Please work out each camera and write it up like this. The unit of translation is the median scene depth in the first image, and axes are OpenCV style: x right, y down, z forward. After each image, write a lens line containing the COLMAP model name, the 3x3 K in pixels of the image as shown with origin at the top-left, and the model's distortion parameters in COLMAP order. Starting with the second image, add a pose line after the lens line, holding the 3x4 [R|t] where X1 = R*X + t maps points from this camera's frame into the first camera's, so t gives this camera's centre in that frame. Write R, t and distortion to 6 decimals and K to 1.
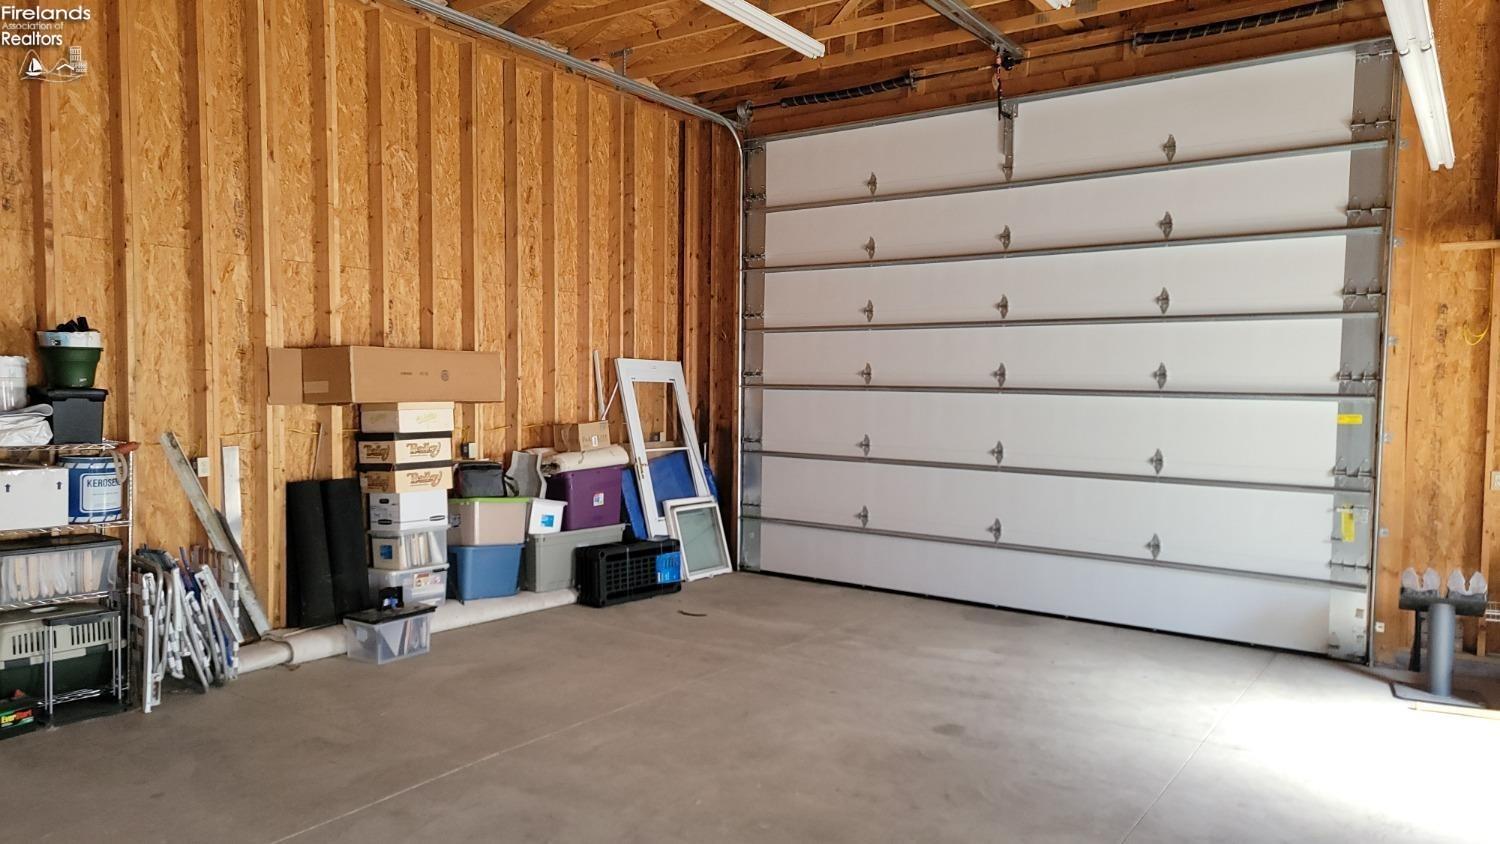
lens RADIAL K [[1048.9, 0, 750.0], [0, 1048.9, 422.0], [0, 0, 1]] dist [-0.003636, -0.001298]
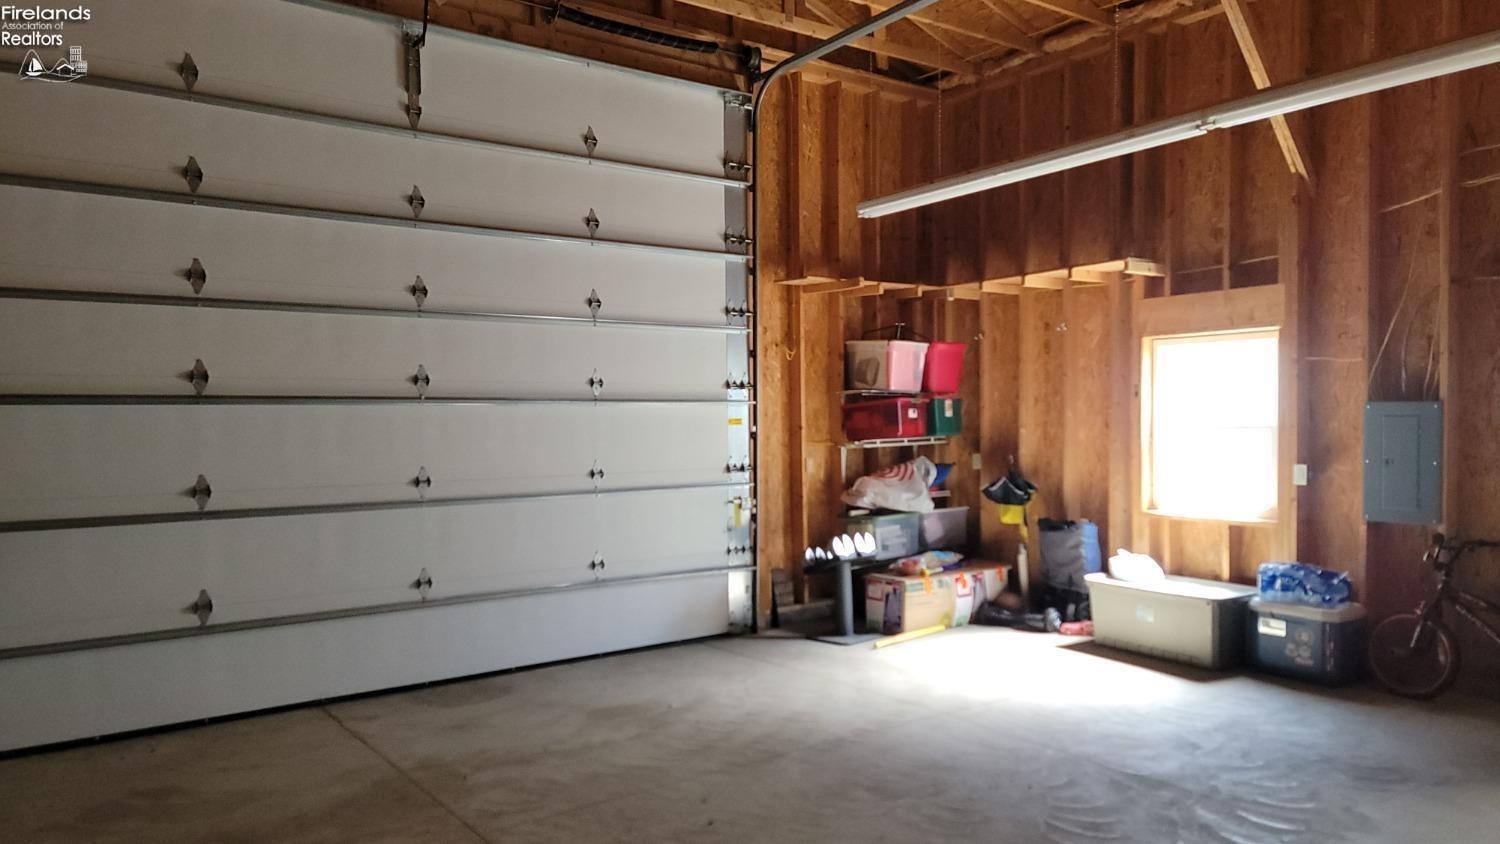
lens RADIAL K [[1048.9, 0, 750.0], [0, 1048.9, 422.0], [0, 0, 1]] dist [-0.003636, -0.001298]
pose [[0.293864, -0.032008, 0.955311, -0.504350], [0.032324, 0.999200, 0.023535, -0.028039], [-0.955301, 0.023963, 0.294664, 0.637889]]
